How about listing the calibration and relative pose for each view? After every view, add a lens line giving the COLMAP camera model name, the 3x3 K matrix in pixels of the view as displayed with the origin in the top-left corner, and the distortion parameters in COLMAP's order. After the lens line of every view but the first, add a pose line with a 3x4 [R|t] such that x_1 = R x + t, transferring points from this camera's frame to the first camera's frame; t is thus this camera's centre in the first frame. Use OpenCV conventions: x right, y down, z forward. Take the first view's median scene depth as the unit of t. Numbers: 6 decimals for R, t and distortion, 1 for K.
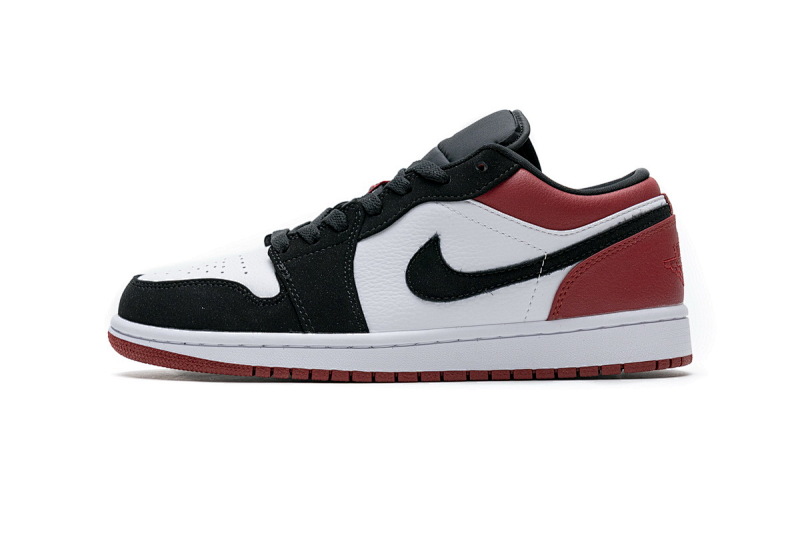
lens RADIAL K [[1704.7, 0, 396.8], [0, 1704.7, 267.8], [0, 0, 1]] dist [0.046737, 0.000000]
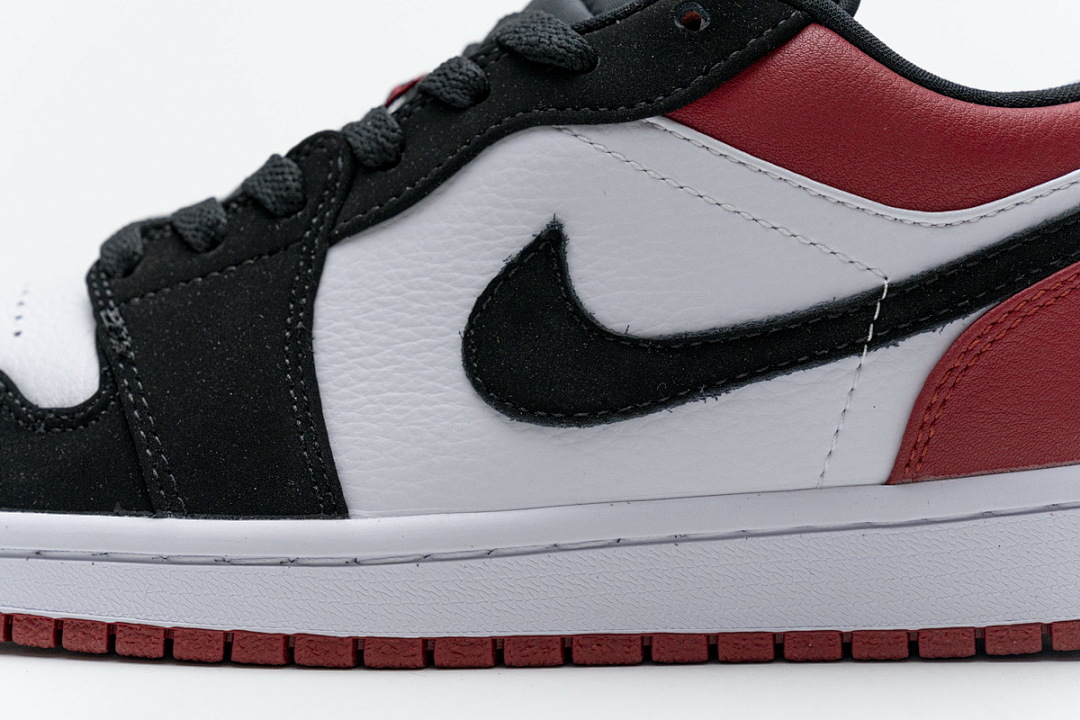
lens RADIAL K [[2301.3, 0, 542.2], [0, 2301.3, 357.5], [0, 0, 1]] dist [0.046737, 0.000000]
pose [[0.998977, 0.006898, -0.044702, 0.040920], [-0.006467, 0.999931, 0.009766, 0.002389], [0.044766, -0.009467, 0.998953, 0.549753]]
